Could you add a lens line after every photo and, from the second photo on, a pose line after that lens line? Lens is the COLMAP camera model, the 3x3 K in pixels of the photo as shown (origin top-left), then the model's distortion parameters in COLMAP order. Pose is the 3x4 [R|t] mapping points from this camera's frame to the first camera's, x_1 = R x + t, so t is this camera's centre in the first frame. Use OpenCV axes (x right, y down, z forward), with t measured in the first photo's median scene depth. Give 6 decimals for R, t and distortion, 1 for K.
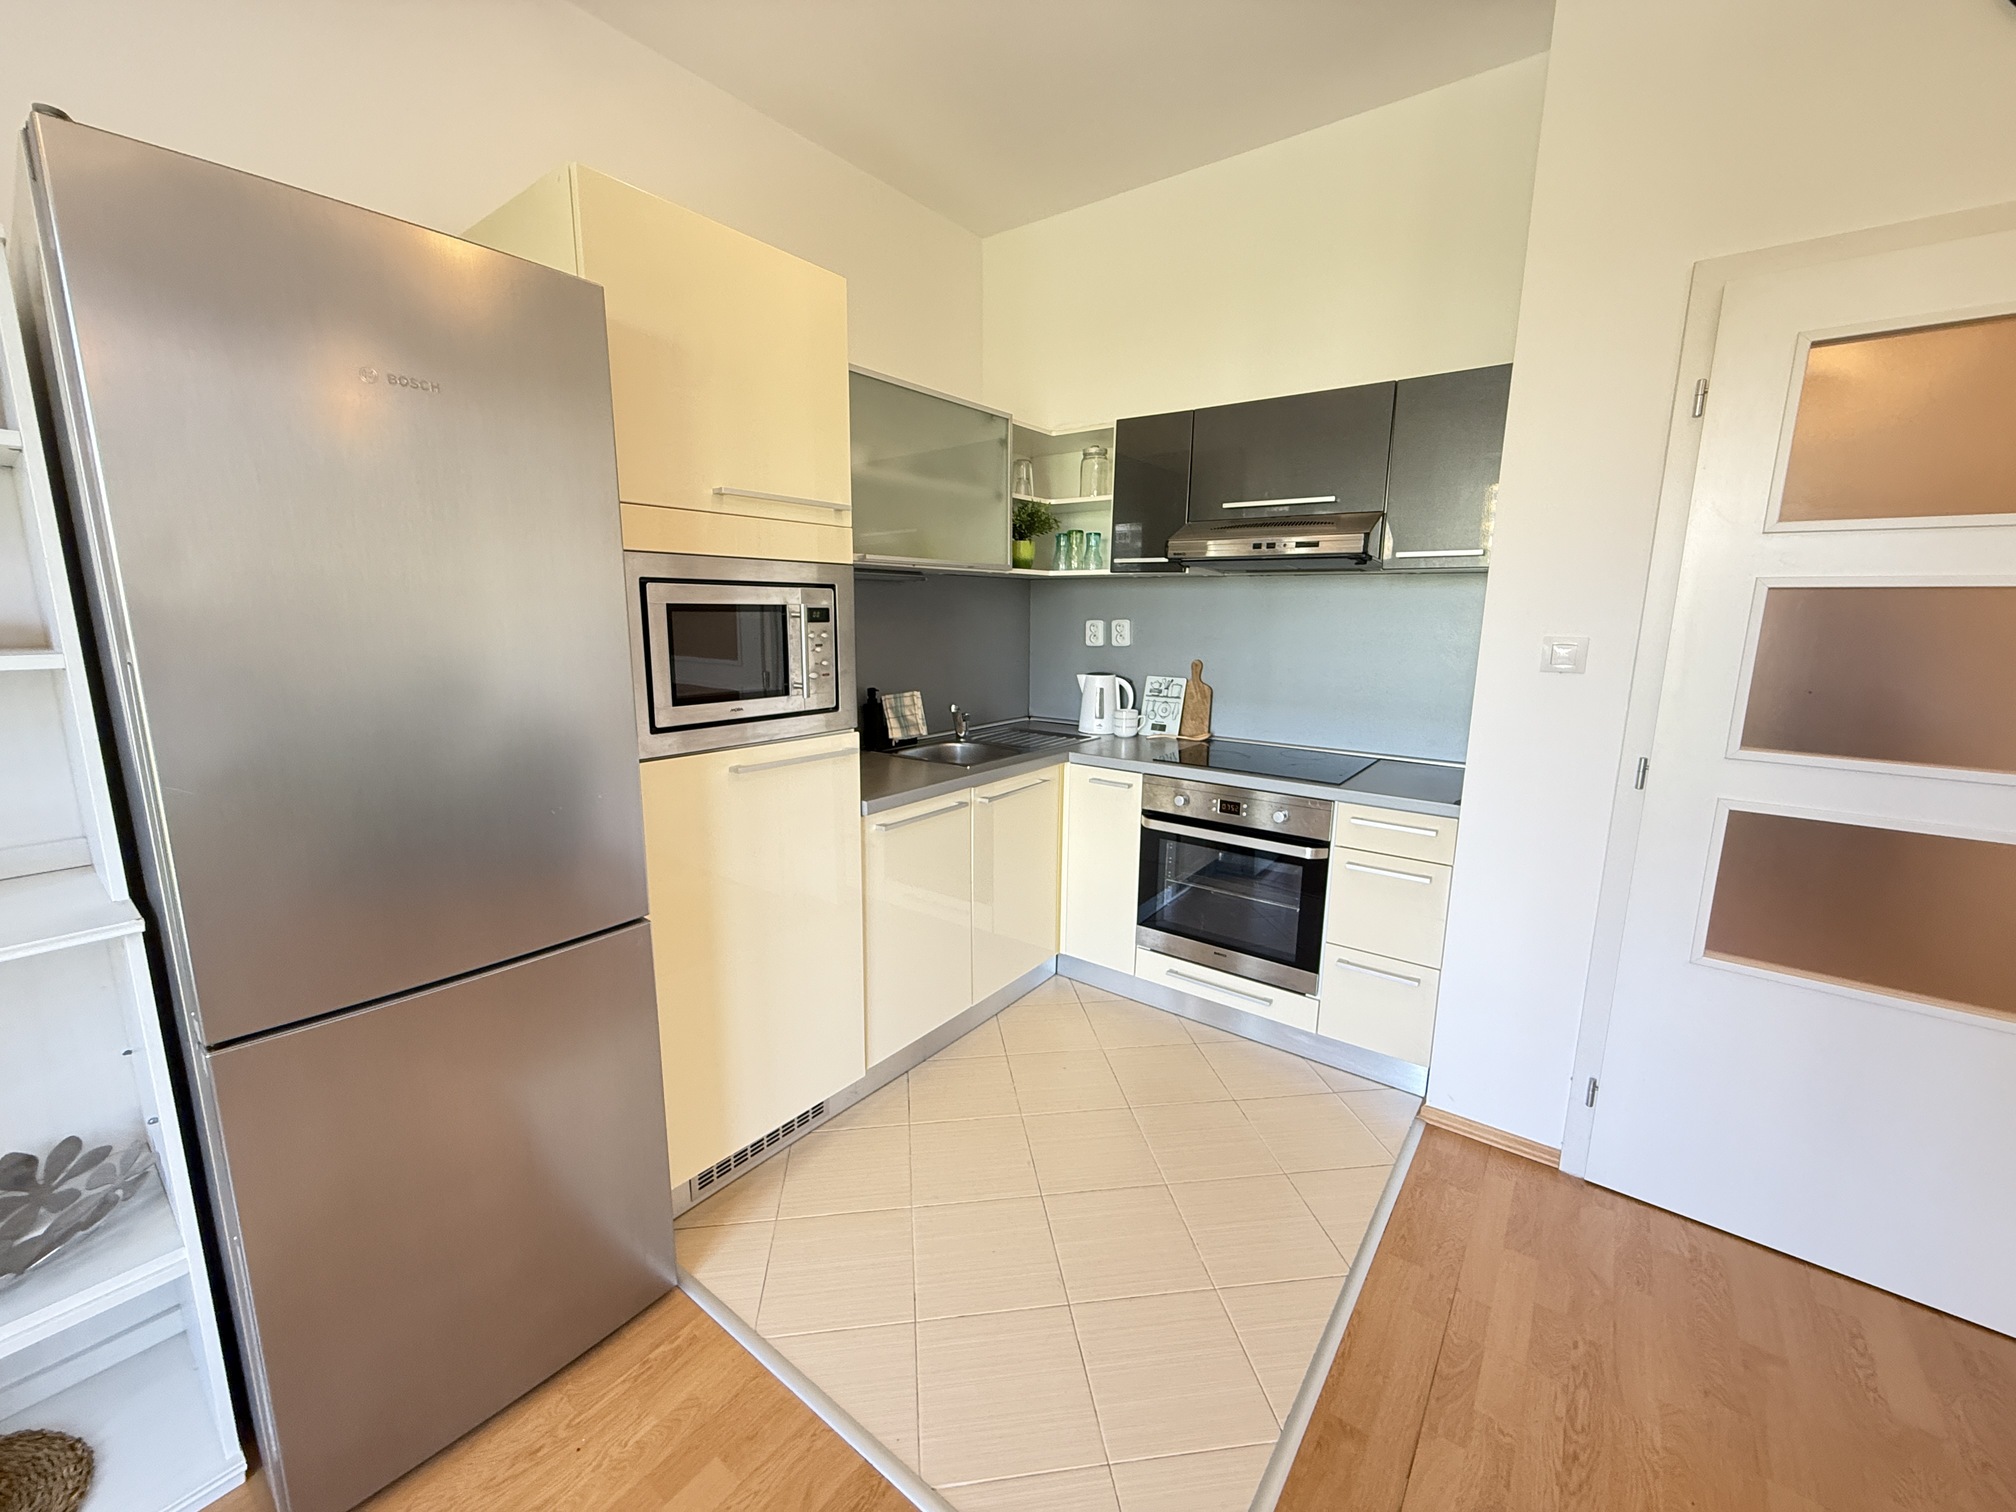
lens RADIAL K [[804.4, 0, 1006.0], [0, 804.4, 753.4], [0, 0, 1]] dist [0.000531, 0.000180]
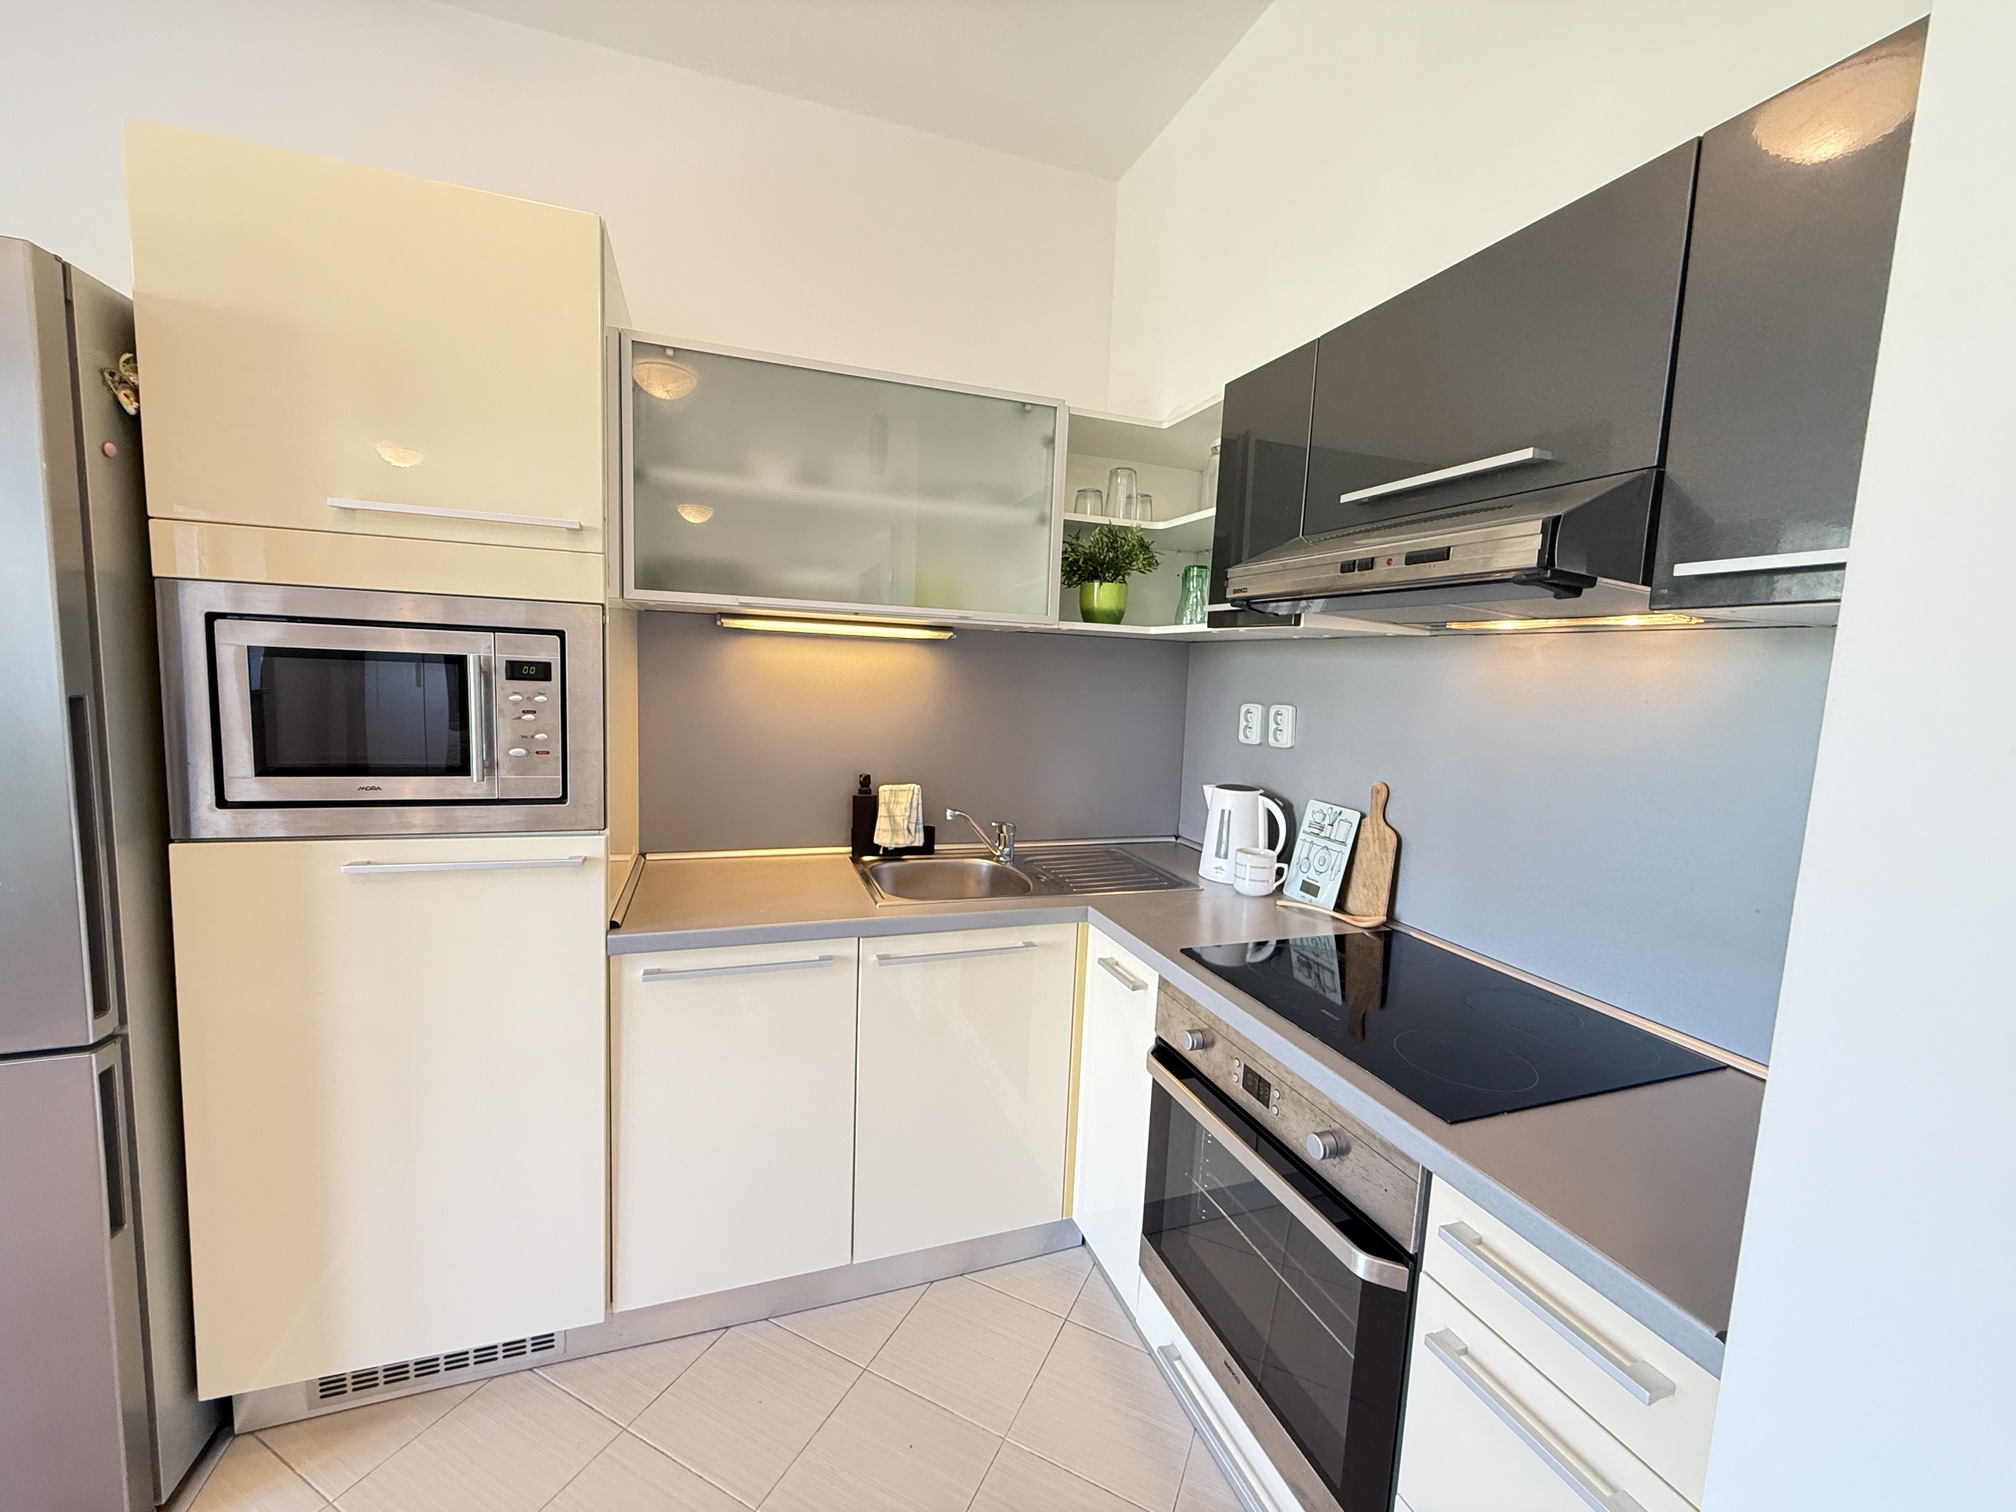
lens RADIAL K [[804.4, 0, 1001.0], [0, 804.4, 750.5], [0, 0, 1]] dist [0.000531, 0.000180]
pose [[0.832088, 0.084207, -0.548214, 0.427500], [-0.134335, 0.989576, -0.051894, -0.096781], [0.538129, 0.116825, 0.834727, 0.506168]]
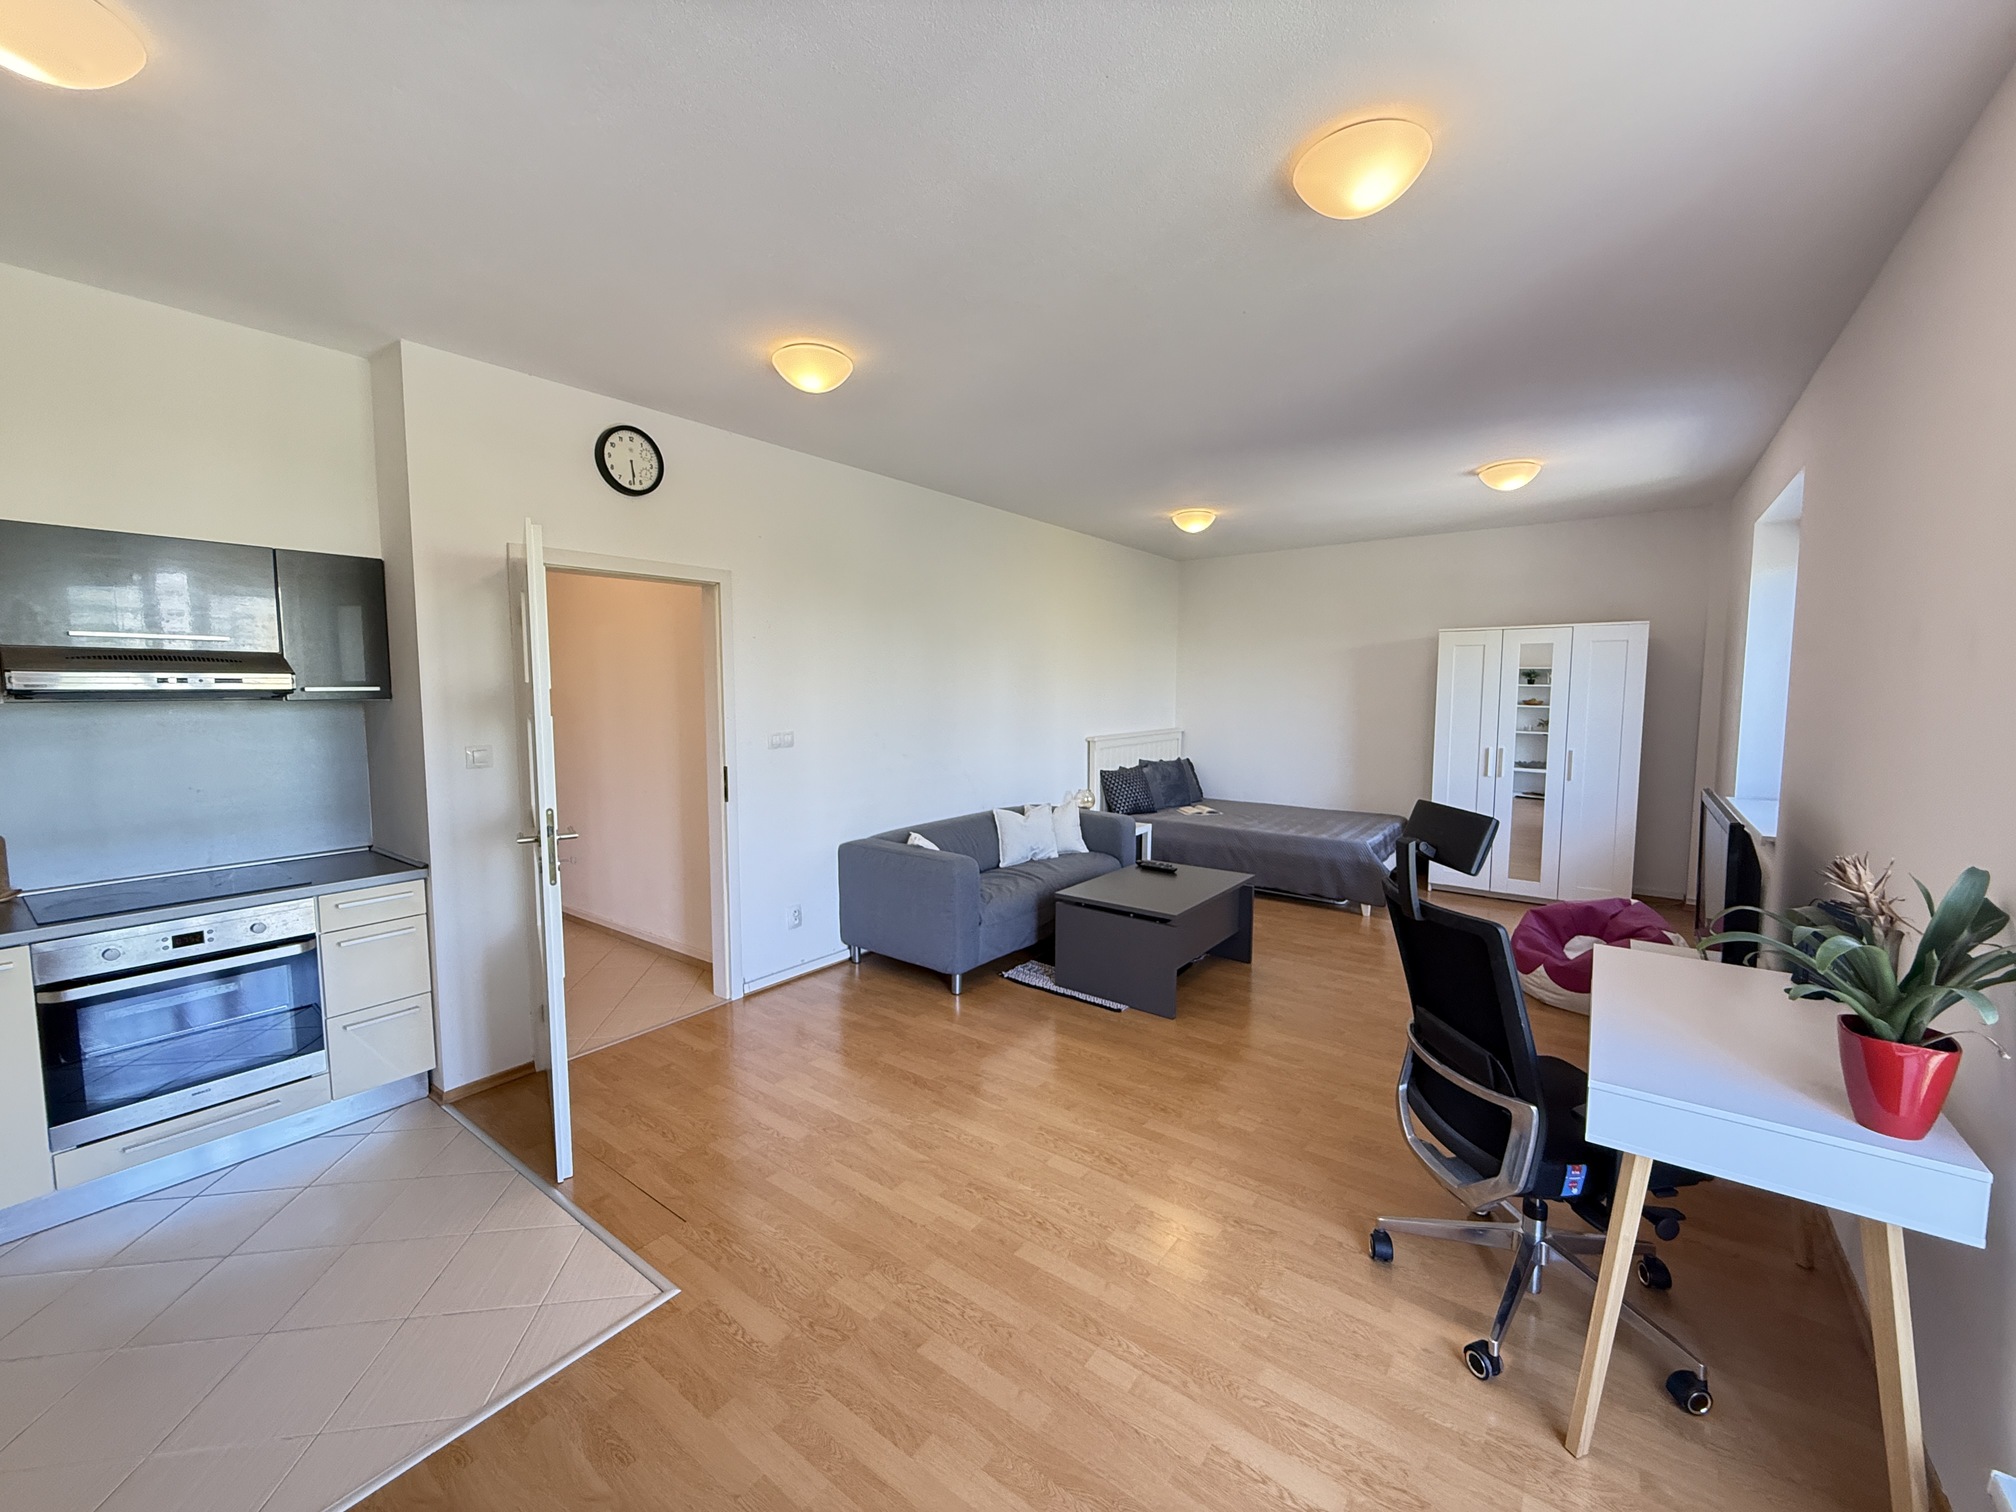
lens RADIAL K [[804.4, 0, 1001.6], [0, 804.4, 752.9], [0, 0, 1]] dist [0.000531, 0.000180]
pose [[-0.001849, -0.092948, 0.995669, -0.729843], [0.184049, 0.978630, 0.091699, -0.068457], [-0.982915, 0.183421, 0.015297, -0.041603]]
